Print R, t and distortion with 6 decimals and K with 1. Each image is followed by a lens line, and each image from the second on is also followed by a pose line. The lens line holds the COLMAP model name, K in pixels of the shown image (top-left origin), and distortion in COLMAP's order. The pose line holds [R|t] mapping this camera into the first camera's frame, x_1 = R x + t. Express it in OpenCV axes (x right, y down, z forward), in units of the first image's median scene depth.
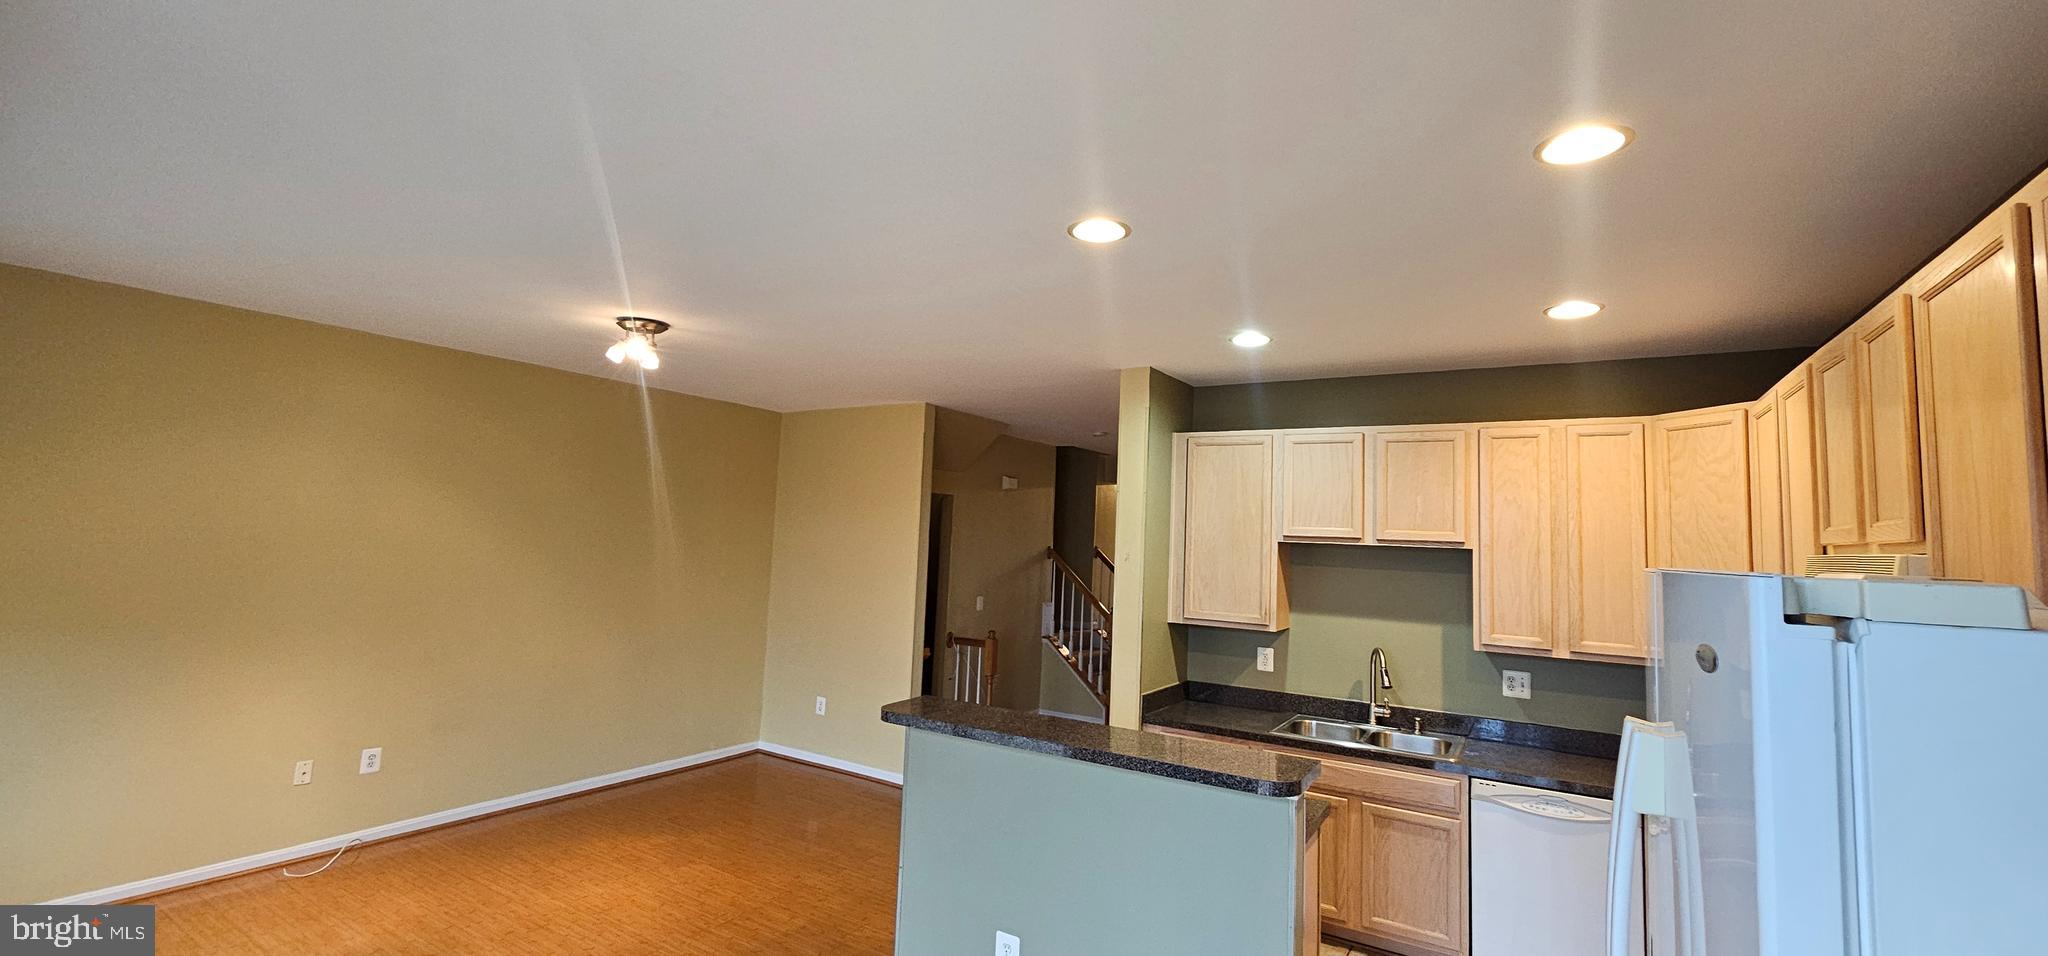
lens RADIAL K [[838.5, 0, 1034.7], [0, 838.5, 466.4], [0, 0, 1]] dist [0.001640, -0.000428]
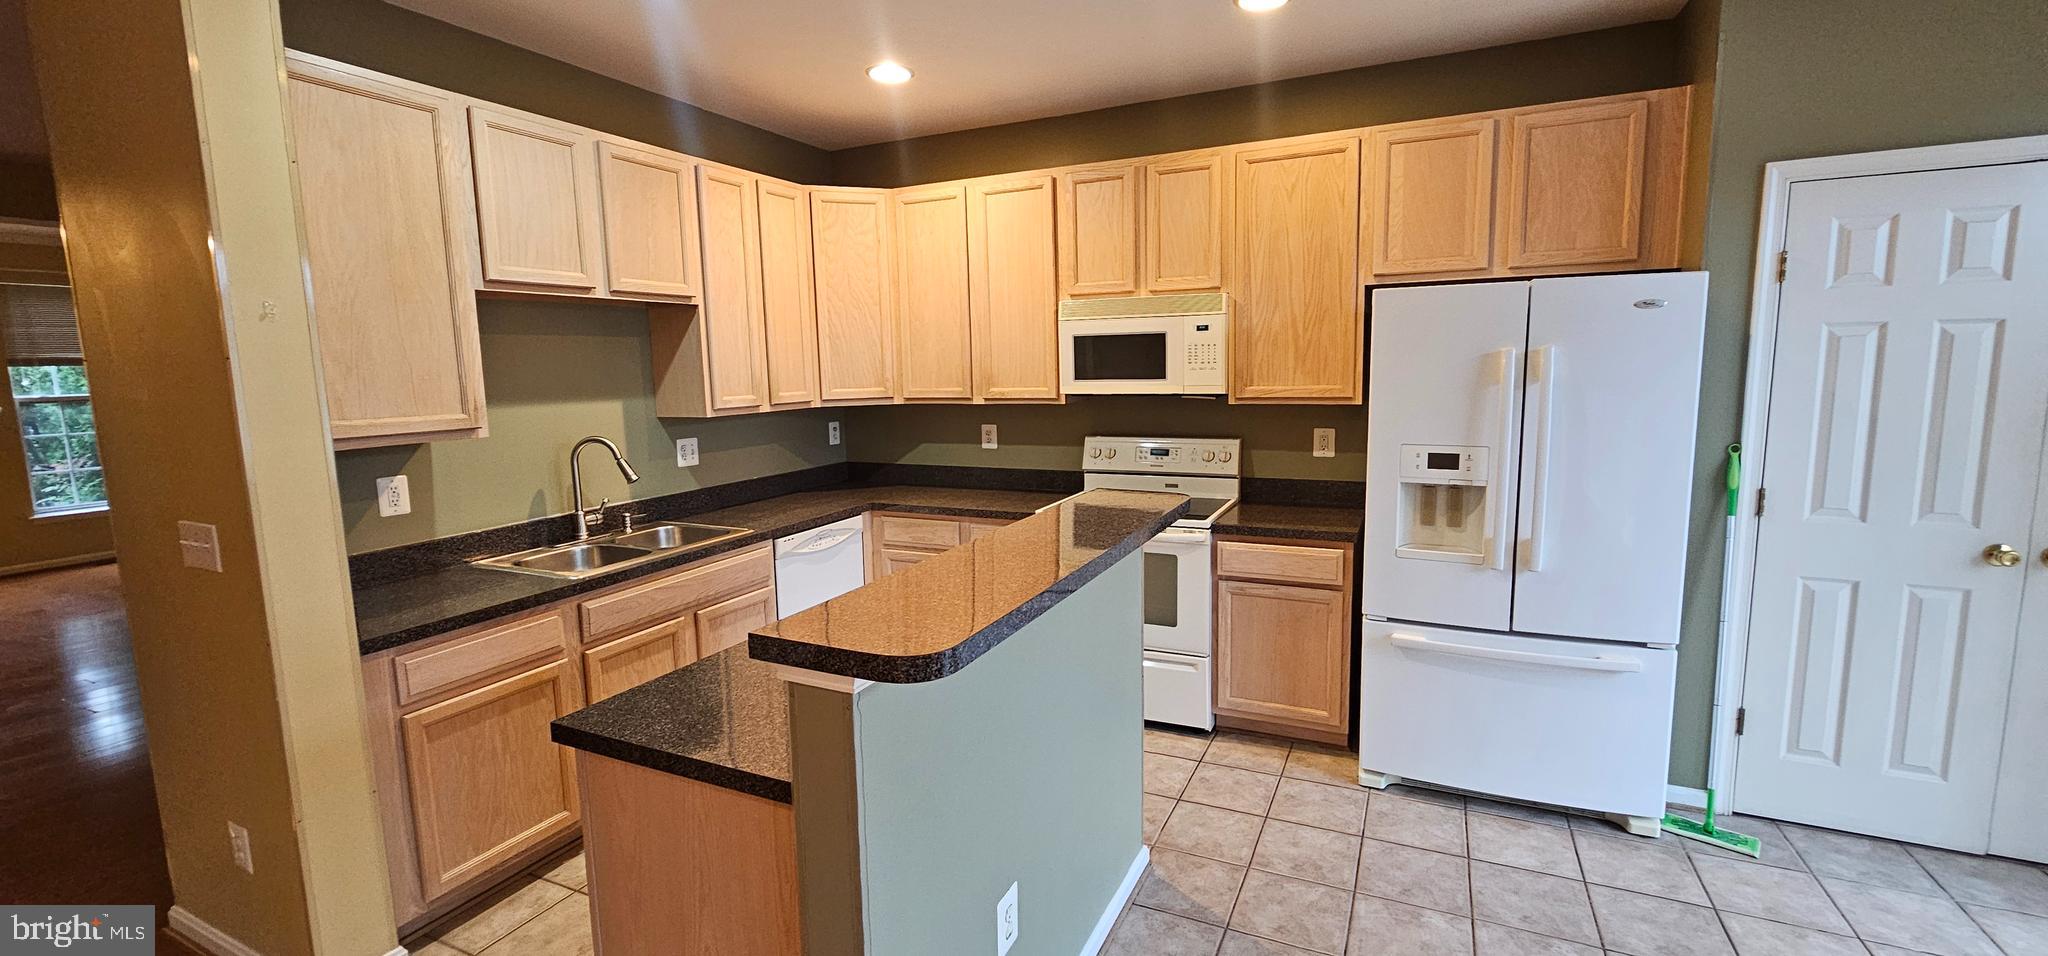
lens RADIAL K [[838.5, 0, 1038.1], [0, 838.5, 469.0], [0, 0, 1]] dist [0.001640, -0.000428]
pose [[-0.121560, -0.165835, 0.978633, -0.397226], [-0.072004, 0.984820, 0.157940, 0.098734], [-0.989969, -0.051267, -0.131656, 0.719705]]
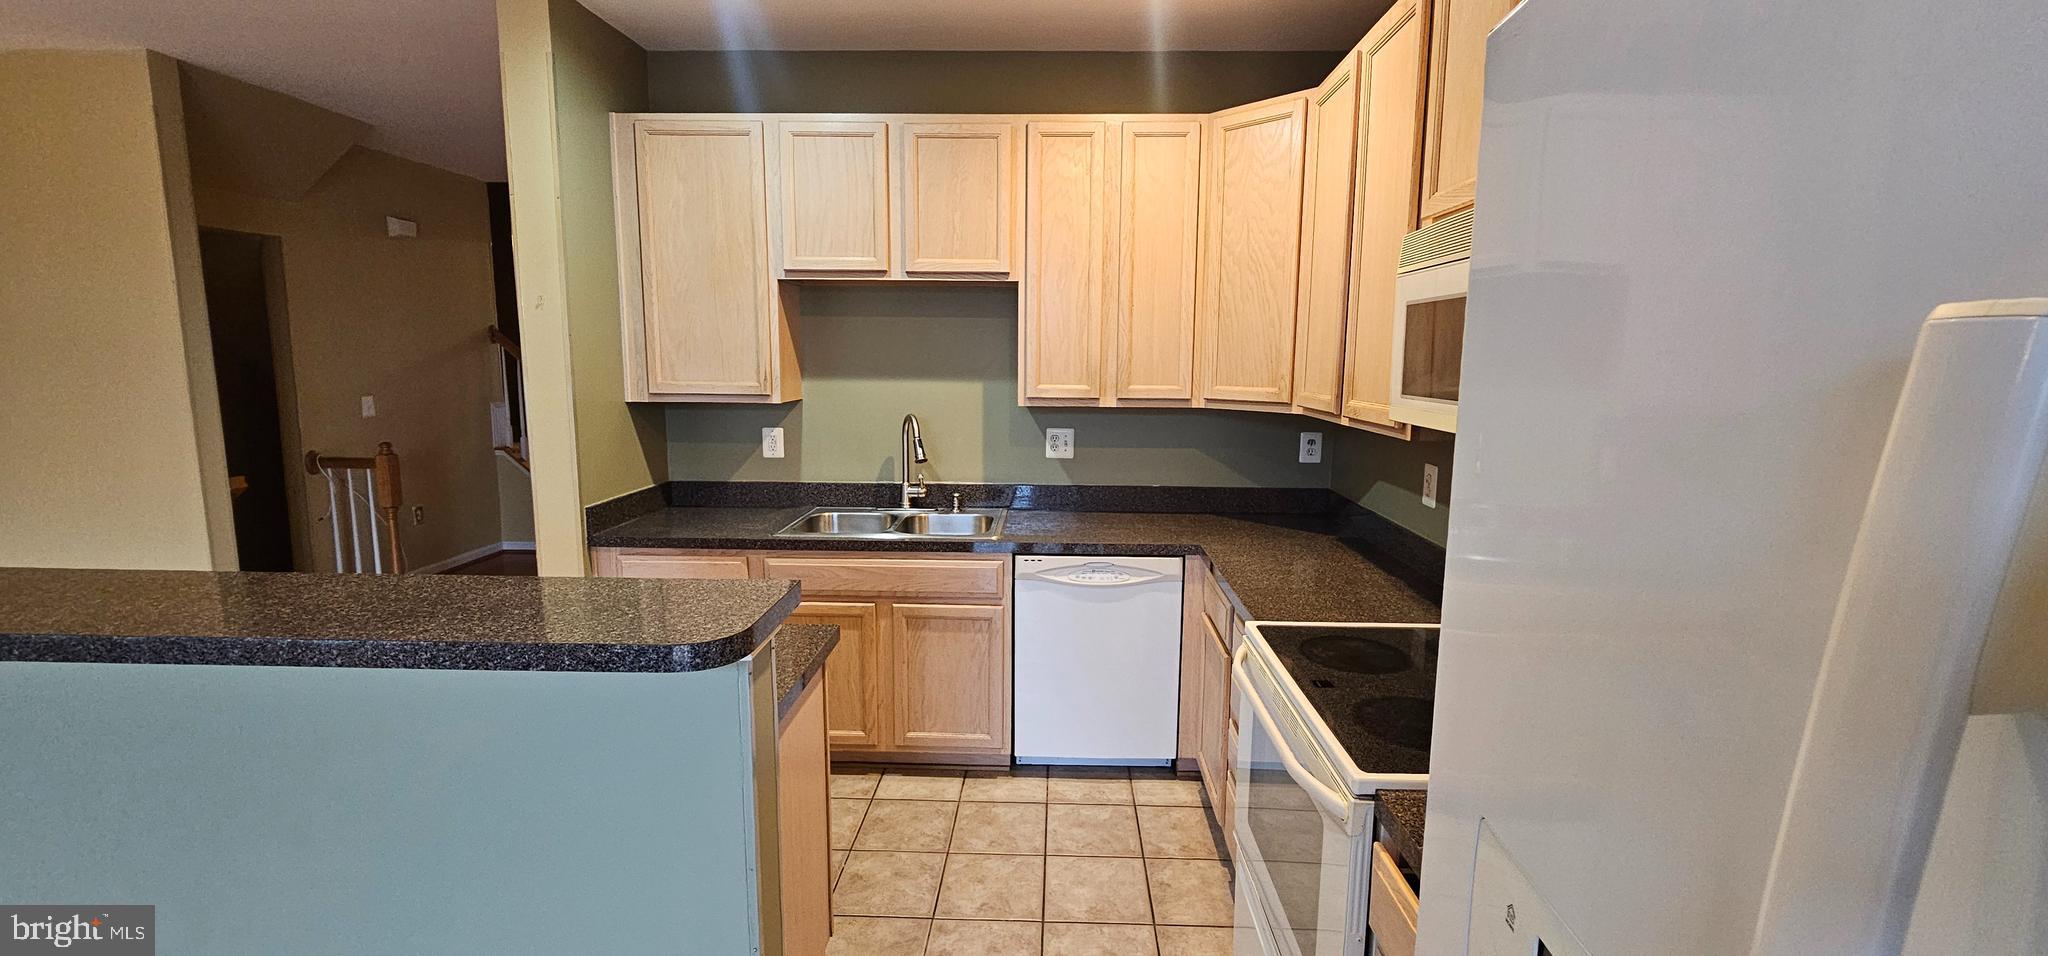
lens RADIAL K [[837.6, 0, 1034.9], [0, 837.6, 467.1], [0, 0, 1]] dist [0.001598, 0.000178]
pose [[0.868691, -0.098742, 0.485413, 0.125225], [-0.016918, 0.973445, 0.228294, 0.084432], [-0.495065, -0.206529, 0.843953, 0.269678]]
